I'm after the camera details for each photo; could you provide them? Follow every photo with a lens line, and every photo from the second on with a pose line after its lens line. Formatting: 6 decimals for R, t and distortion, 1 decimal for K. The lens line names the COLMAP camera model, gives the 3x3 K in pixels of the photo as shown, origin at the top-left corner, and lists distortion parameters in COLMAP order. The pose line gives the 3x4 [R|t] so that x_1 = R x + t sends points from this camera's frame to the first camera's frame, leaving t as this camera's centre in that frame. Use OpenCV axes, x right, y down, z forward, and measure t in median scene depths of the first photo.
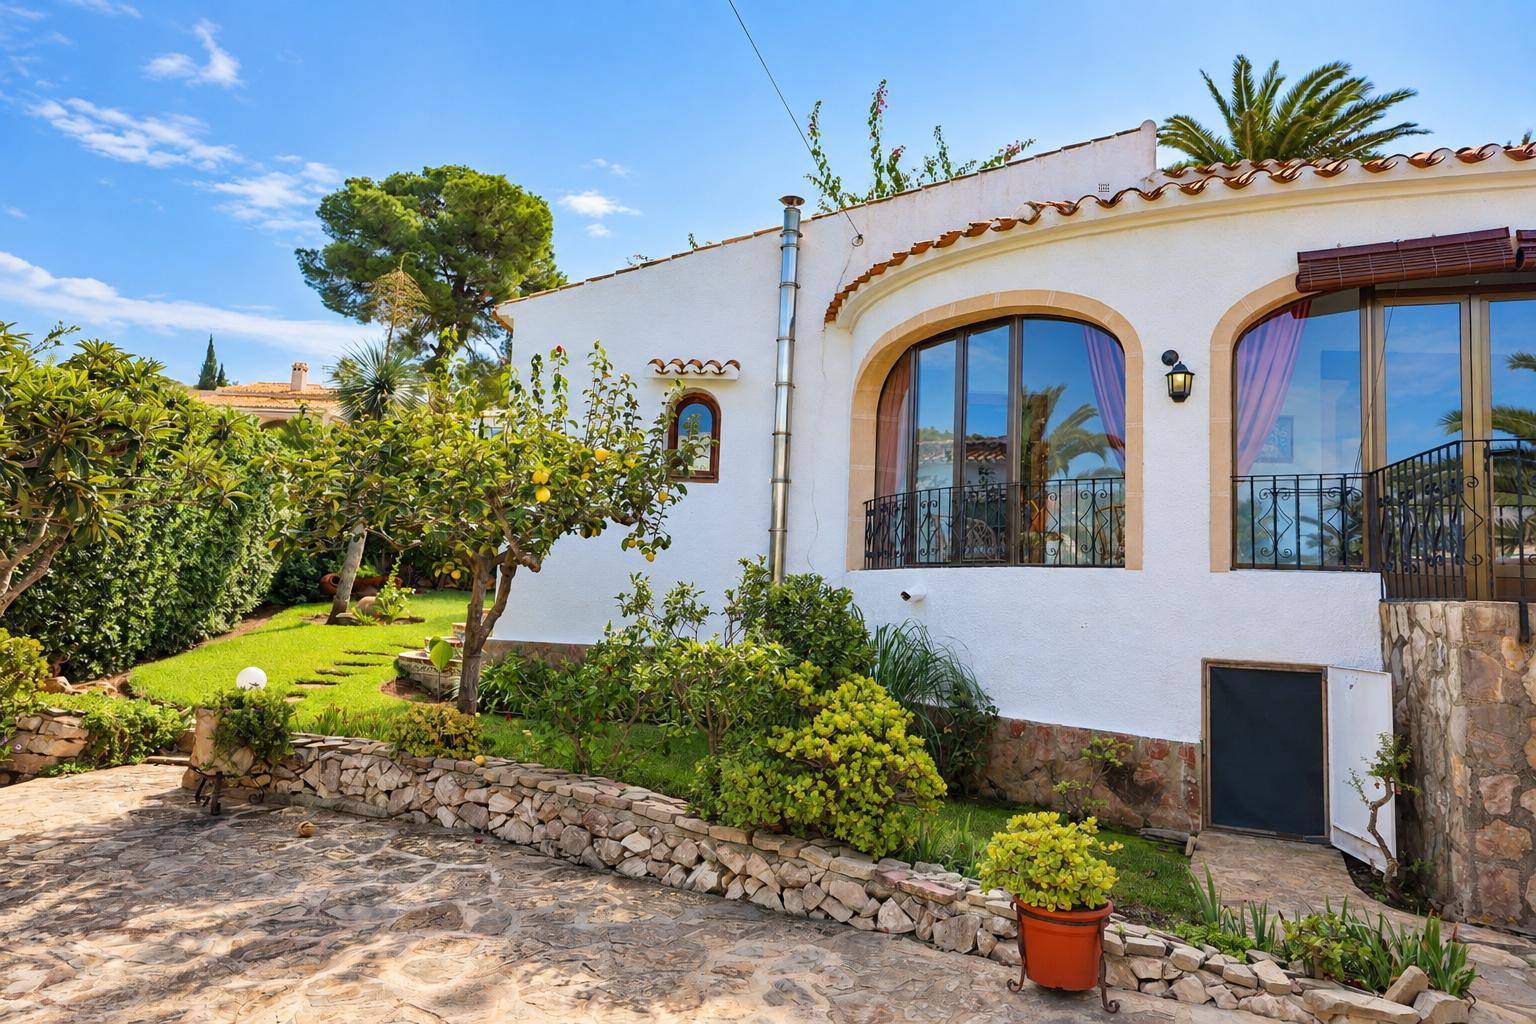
lens RADIAL K [[1013.7, 0, 766.8], [0, 1013.7, 506.4], [0, 0, 1]] dist [-0.012698, 0.039101]
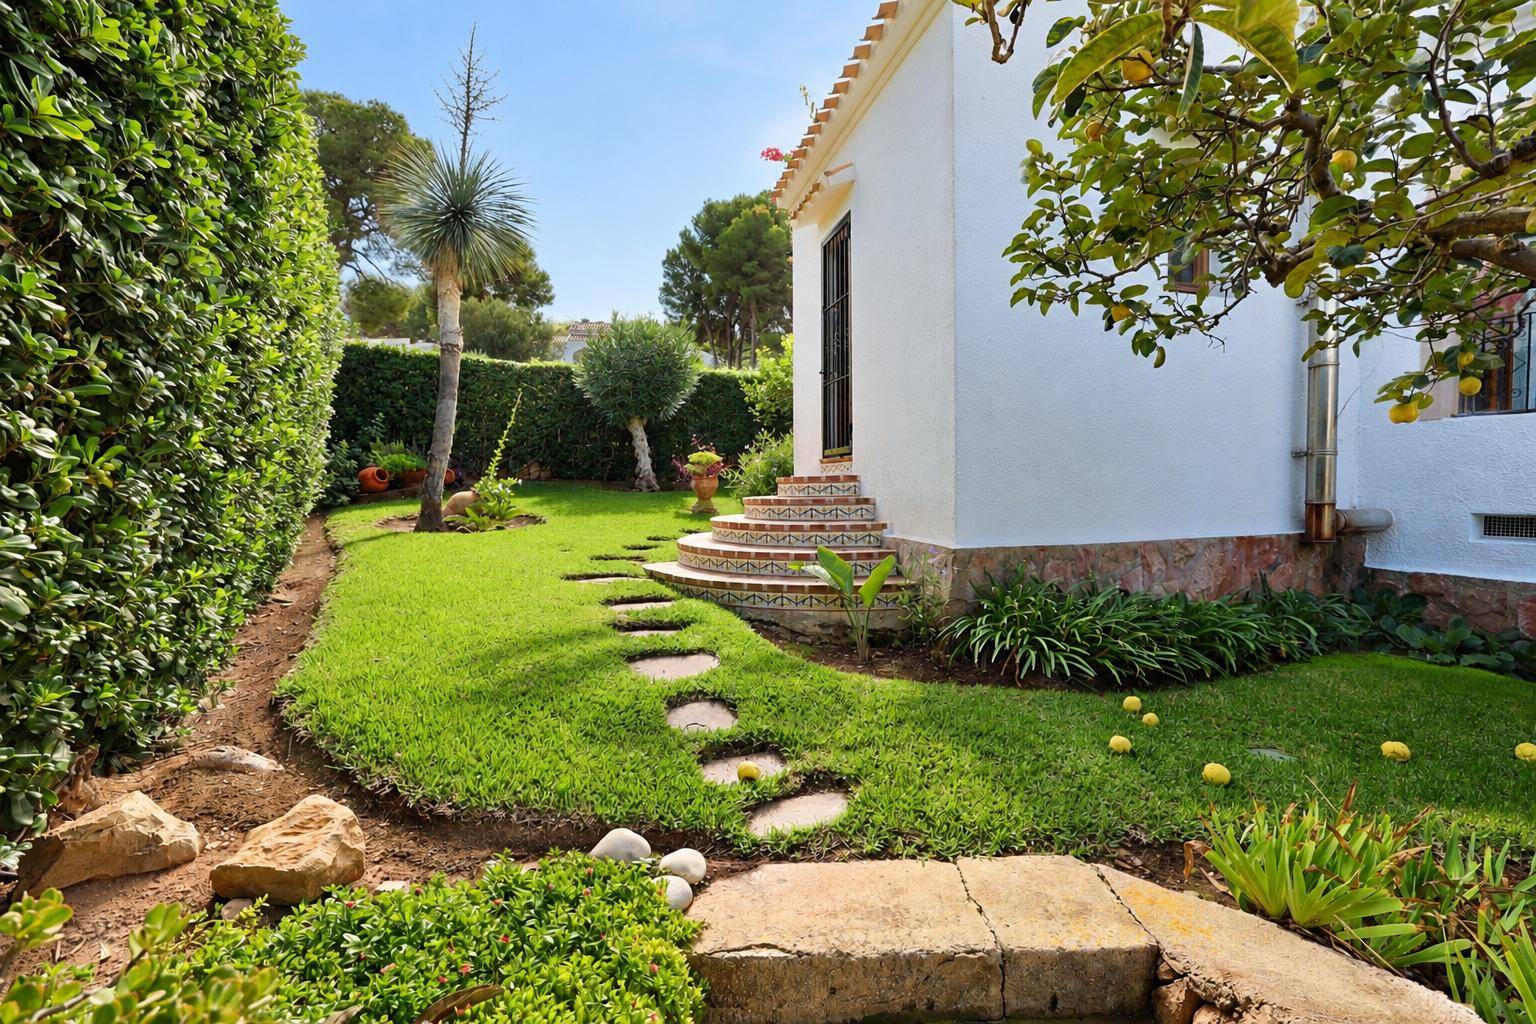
lens RADIAL K [[674.9, 0, 768.0], [0, 674.9, 512.0], [0, 0, 1]] dist [-0.042307, 0.014894]
pose [[0.951274, -0.062092, 0.302030, -0.769745], [0.018431, 0.989214, 0.145312, 0.081984], [-0.307795, -0.132665, 0.942158, 1.047206]]
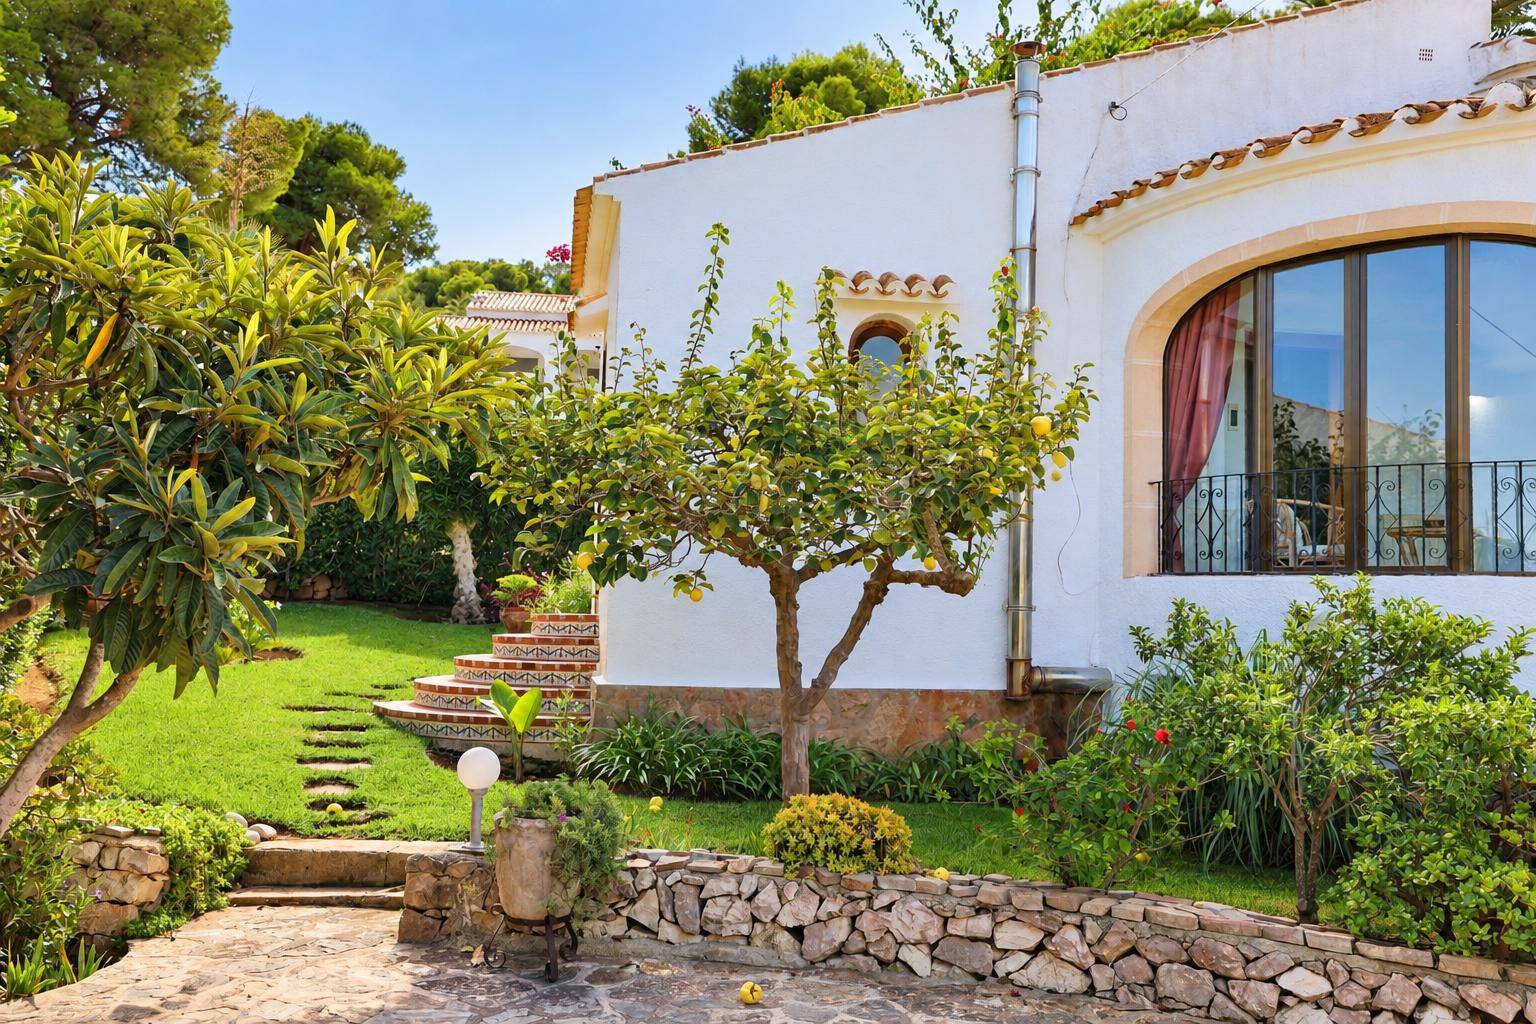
lens RADIAL K [[1449.0, 0, 768.0], [0, 1449.0, 512.0], [0, 0, 1]] dist [0.046297, 0.021584]
pose [[0.976223, -0.002265, 0.216756, -0.581114], [-0.005799, 0.999315, 0.036561, -0.027858], [-0.216690, -0.036948, 0.975541, 0.072022]]
